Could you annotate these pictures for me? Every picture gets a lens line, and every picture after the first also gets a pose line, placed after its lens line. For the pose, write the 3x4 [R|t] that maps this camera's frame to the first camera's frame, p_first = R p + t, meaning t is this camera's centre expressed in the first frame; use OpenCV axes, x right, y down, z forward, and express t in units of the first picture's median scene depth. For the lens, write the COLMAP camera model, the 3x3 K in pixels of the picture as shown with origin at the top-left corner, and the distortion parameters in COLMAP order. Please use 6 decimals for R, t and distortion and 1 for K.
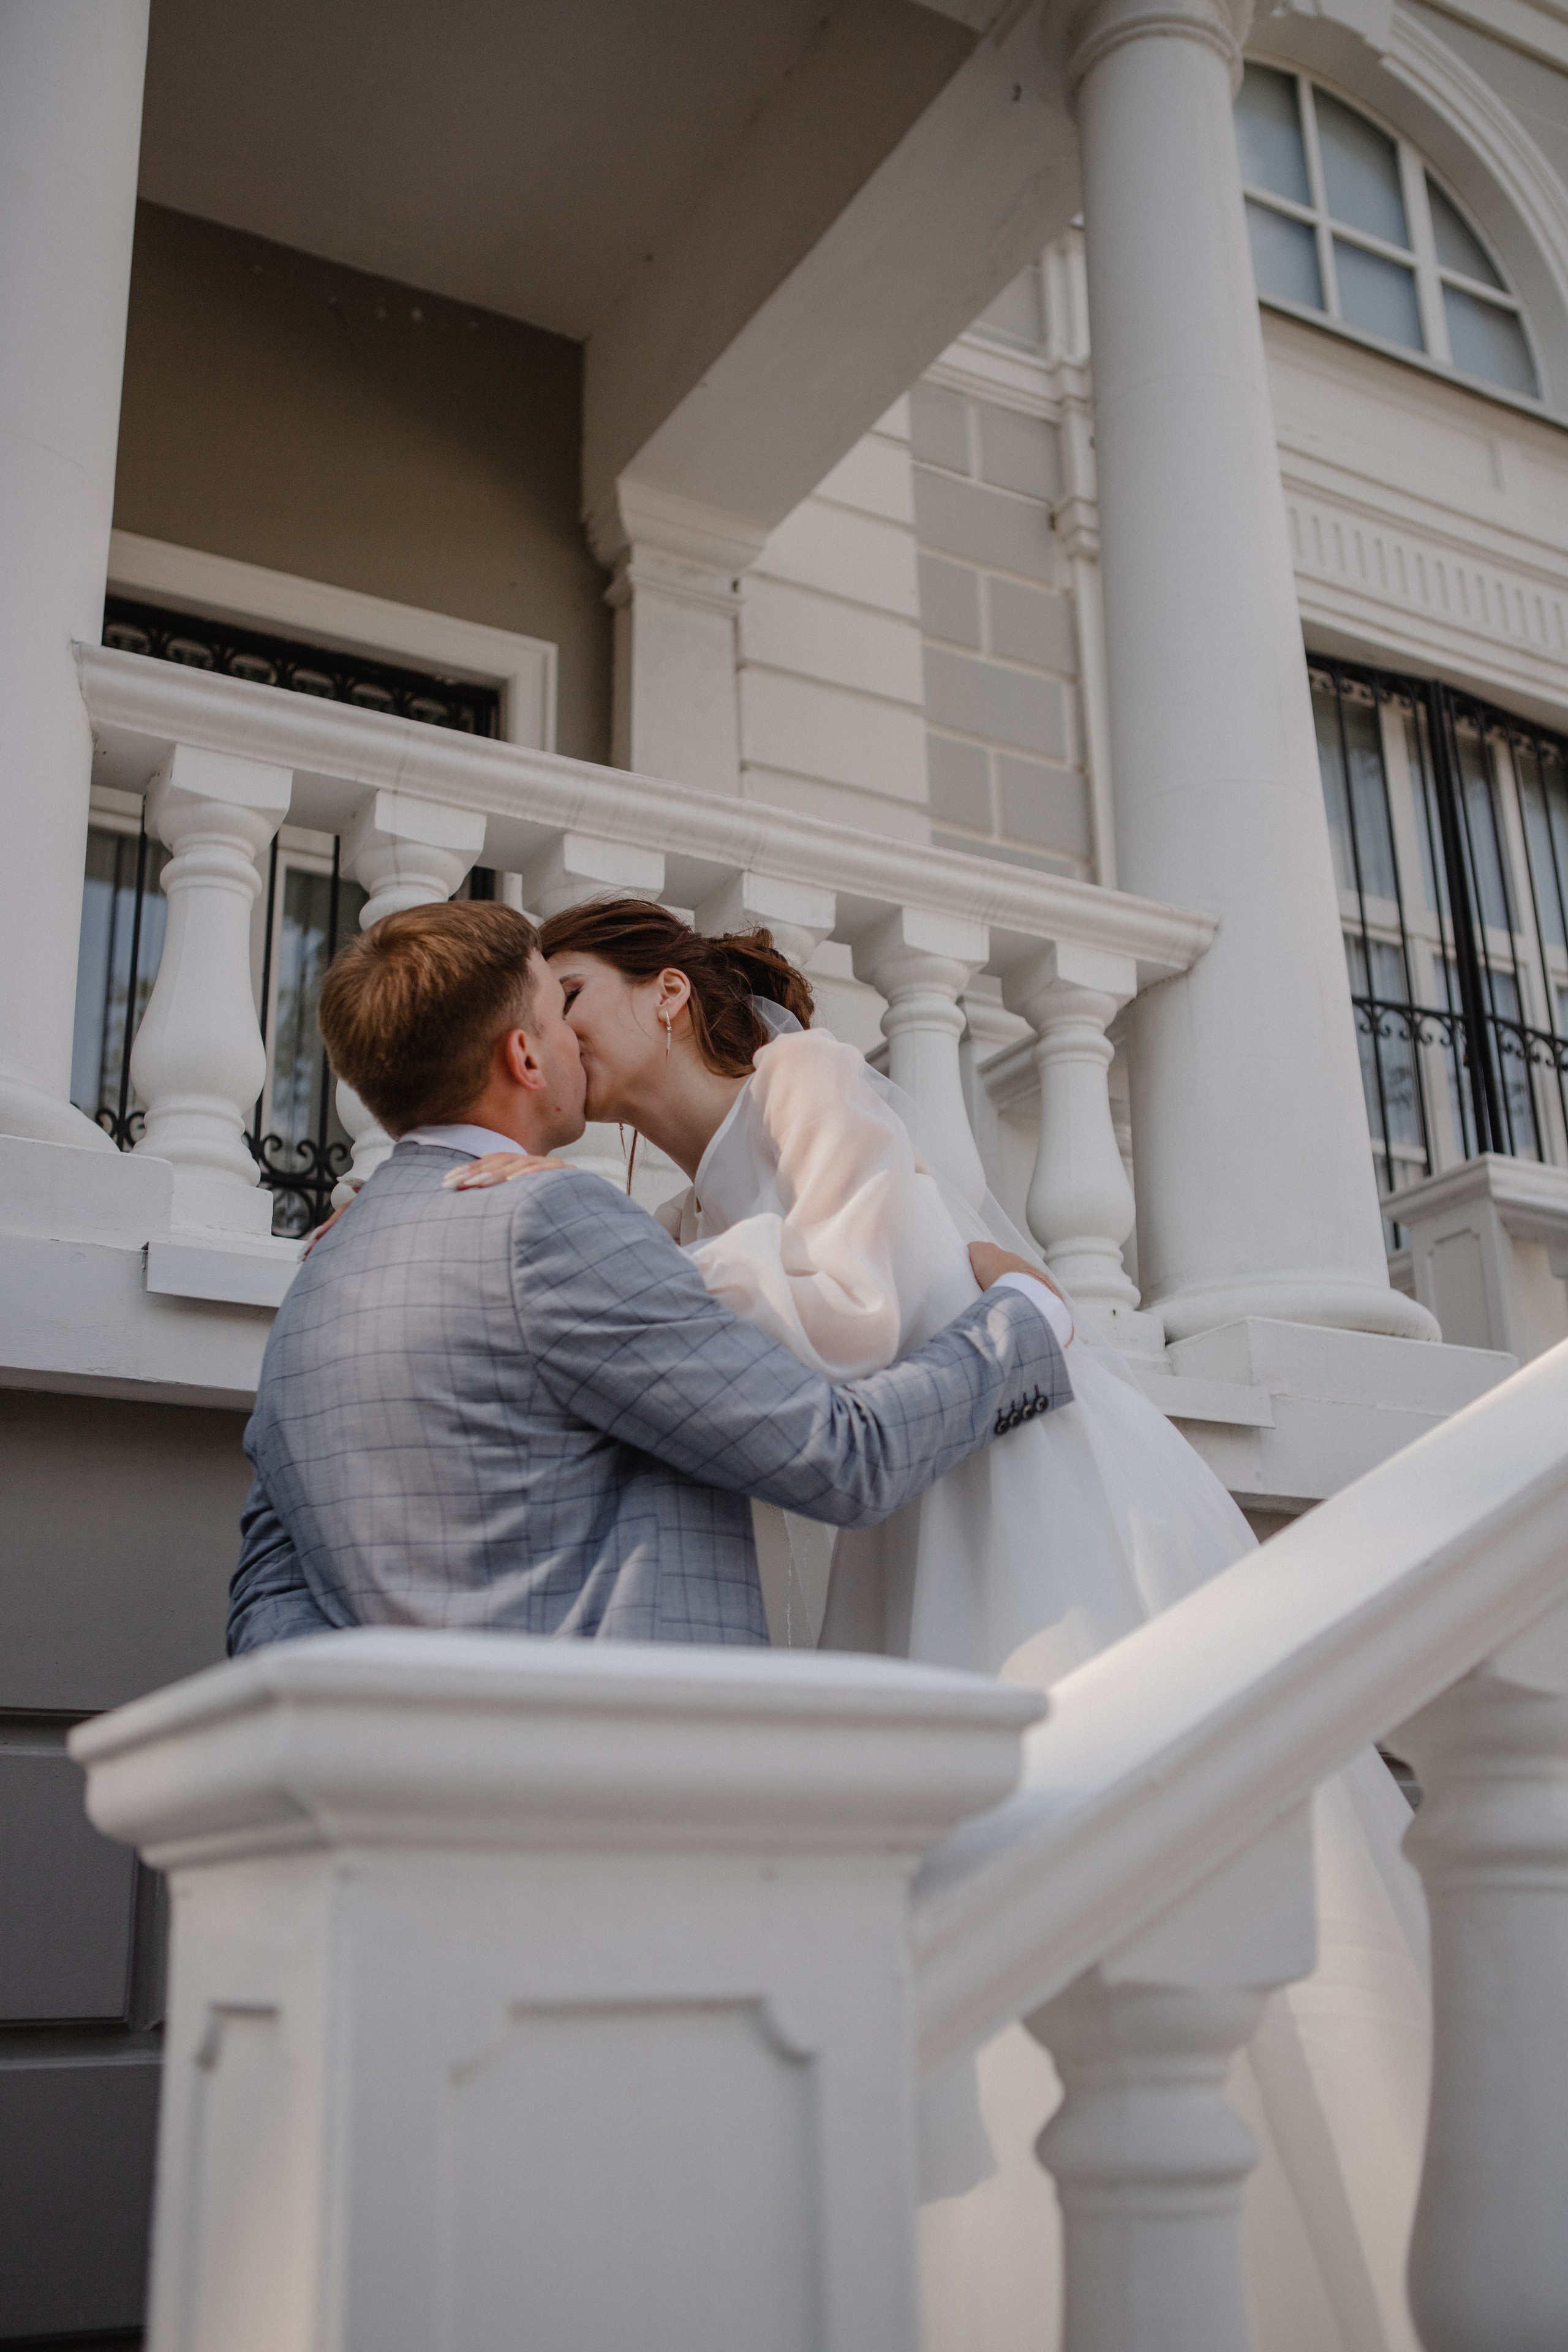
lens RADIAL K [[2300.1, 0, 784.0], [0, 2300.1, 1176.0], [0, 0, 1]] dist [-0.047596, -0.002352]
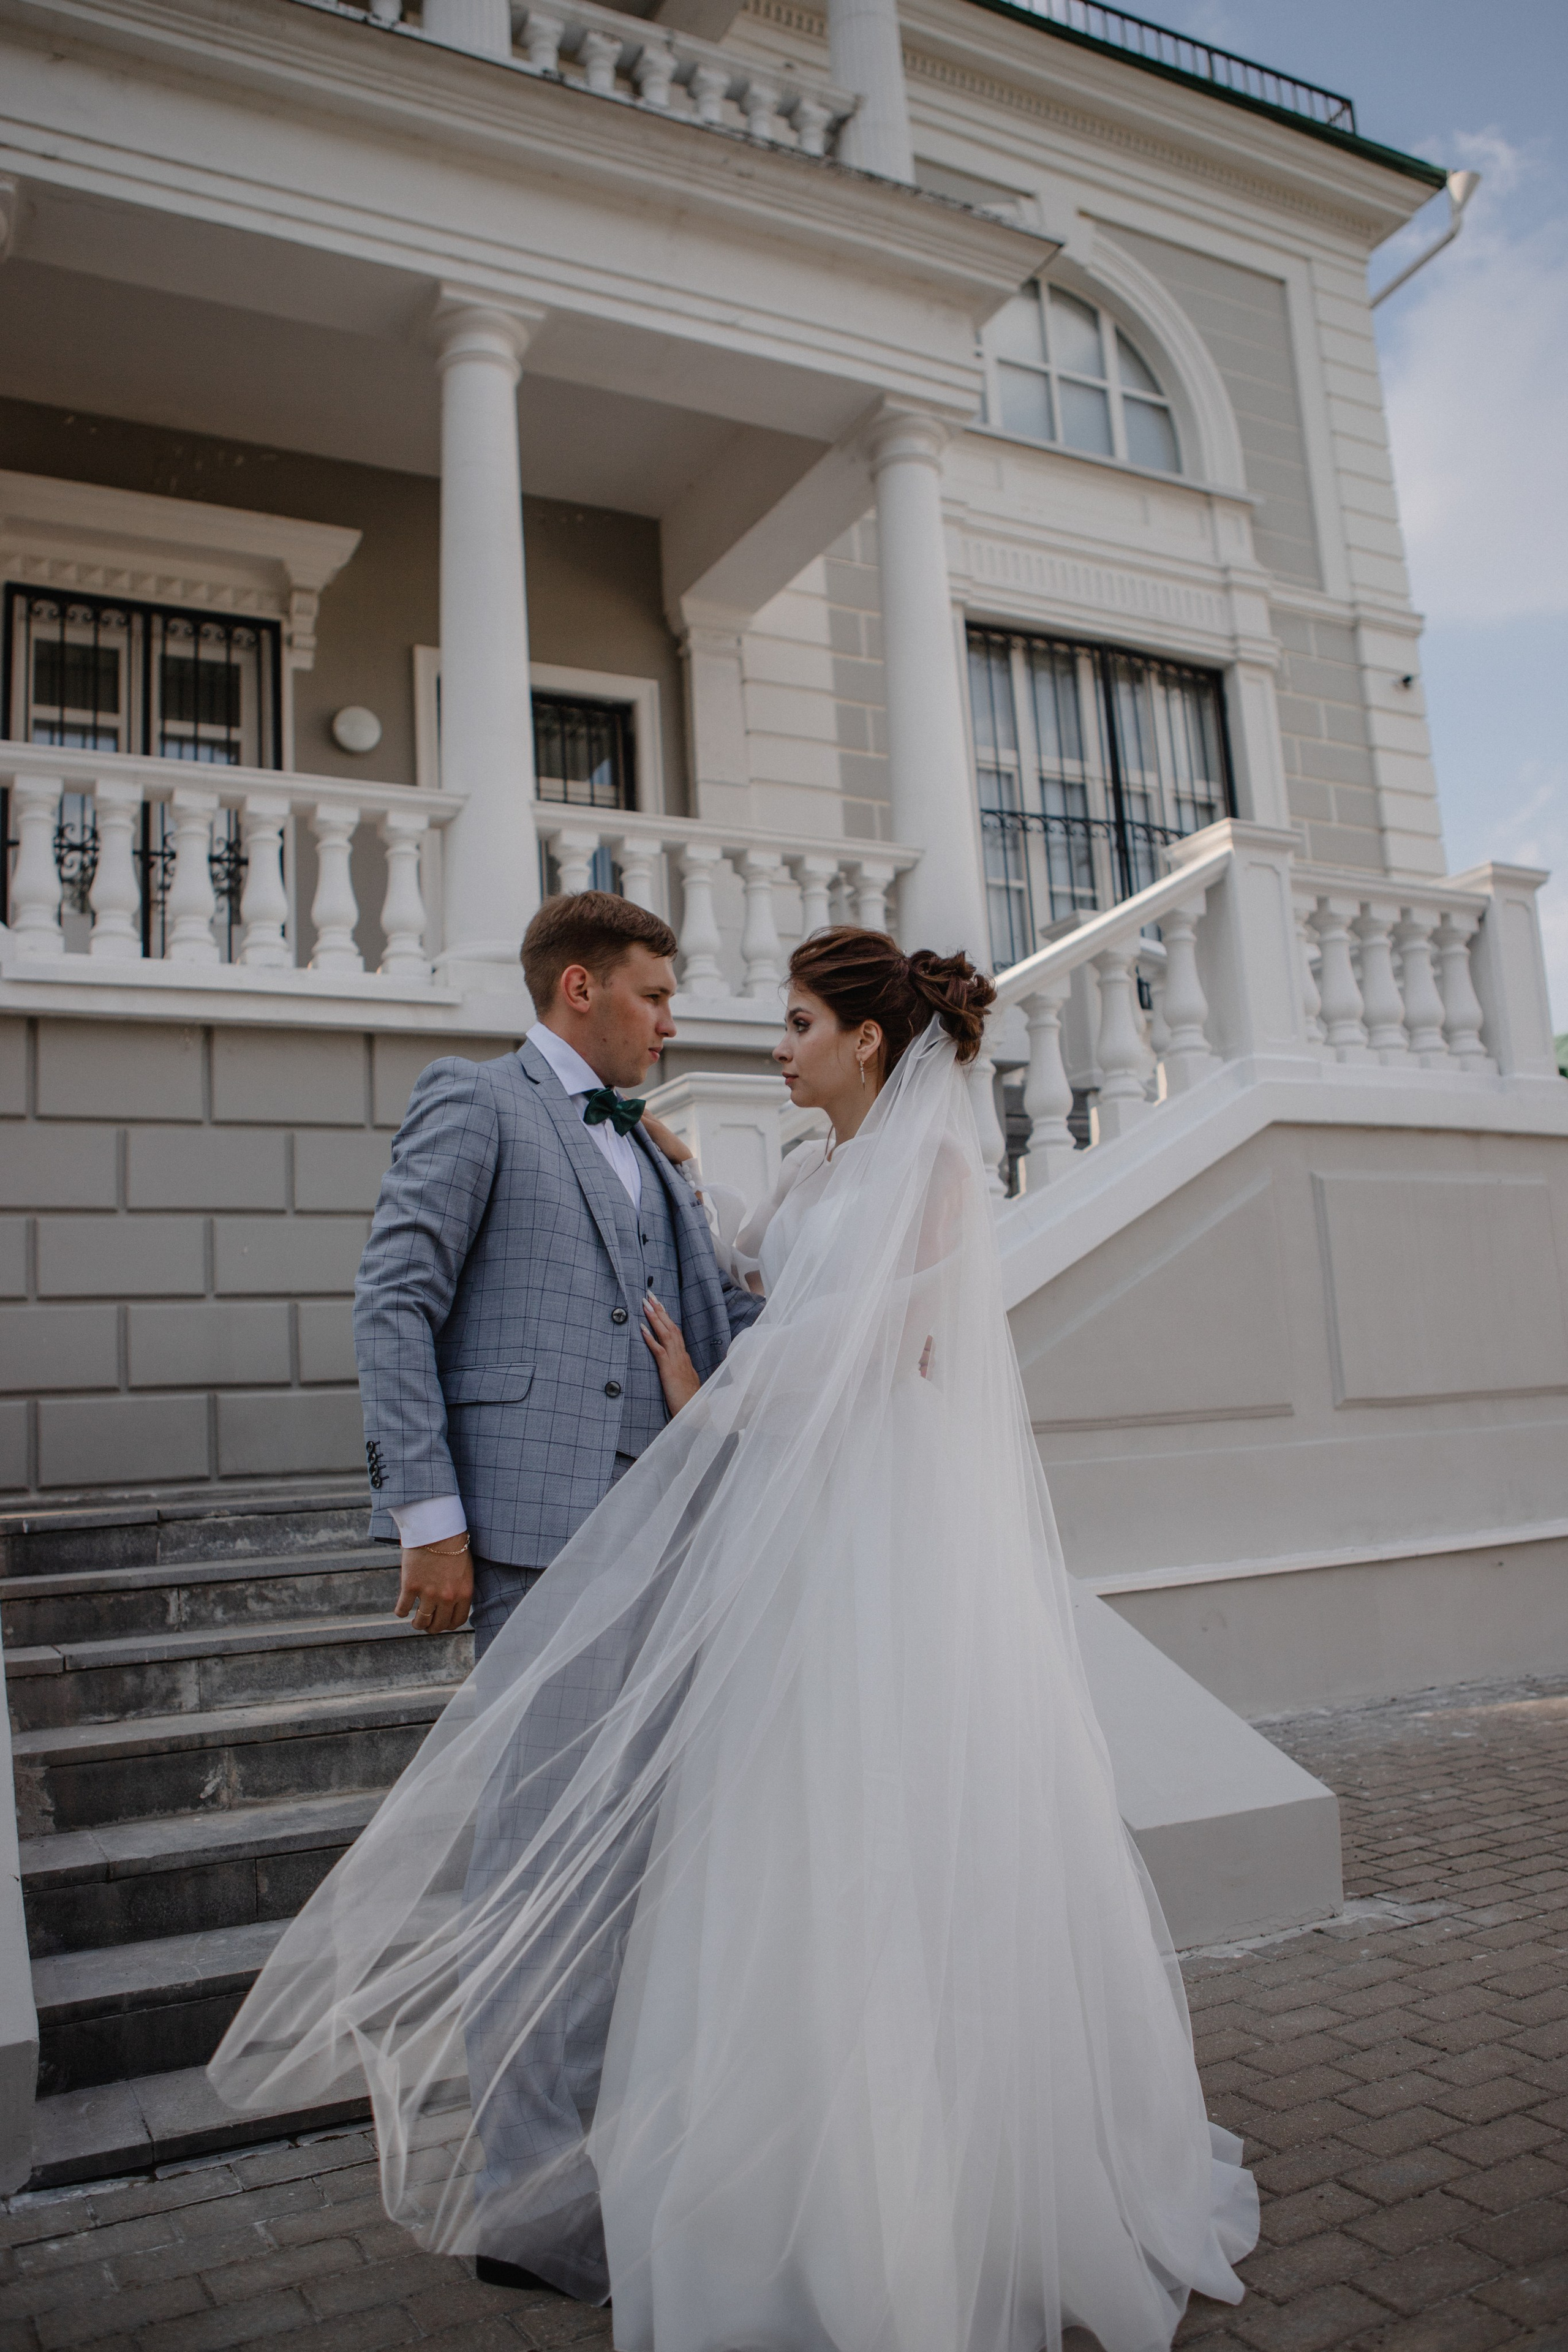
lens RADIAL K [[1777.1, 0, 784.0], [0, 1777.1, 1176.0], [0, 0, 1]] dist [-0.106445, 0.080514]
pose [[0.998999, -0.042178, -0.014906, 0.019564], [0.044190, 0.982278, 0.182146, -0.060263], [0.006959, -0.182622, 0.983159, -0.568034]]
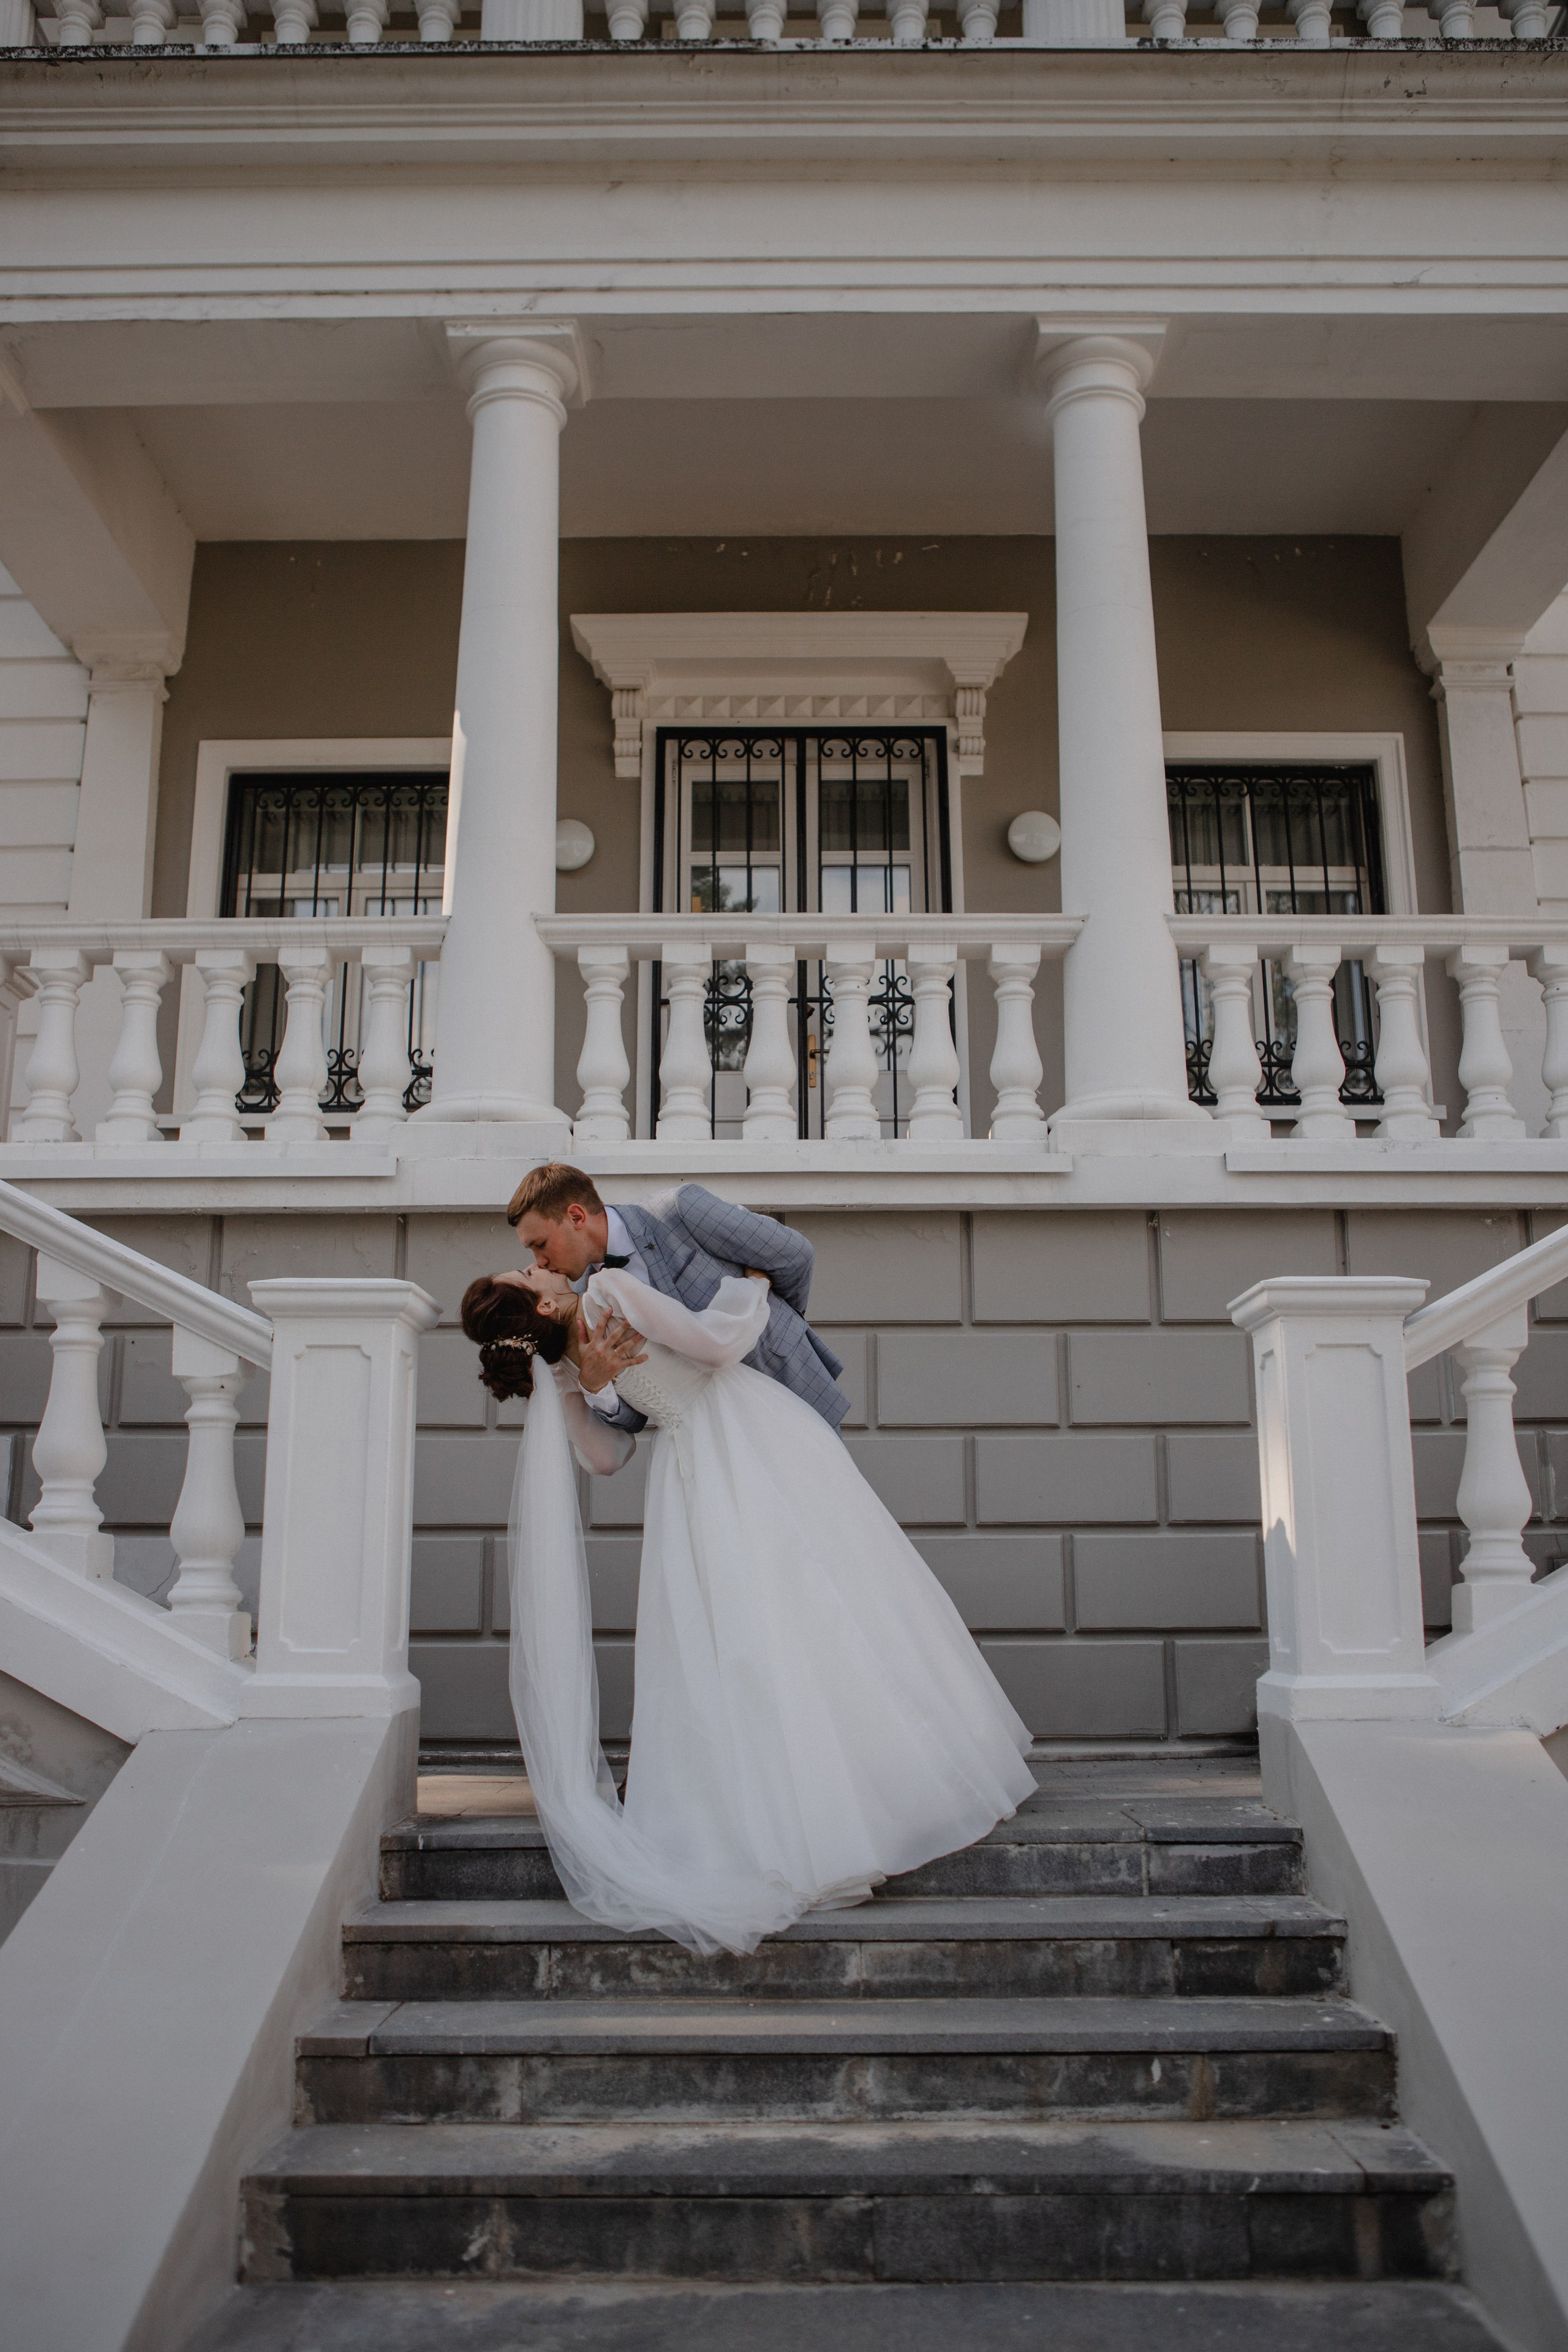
lens RADIAL K [[1931.3, 0, 784.0], [0, 1931.3, 1176.0], [0, 0, 1]] dist [-0.097170, 0.100554]
pose [[0.876390, -0.085123, -0.474020, 0.120334], [0.141617, 0.986290, 0.084714, -0.073268], [0.460311, -0.141372, 0.876429, -0.436343]]
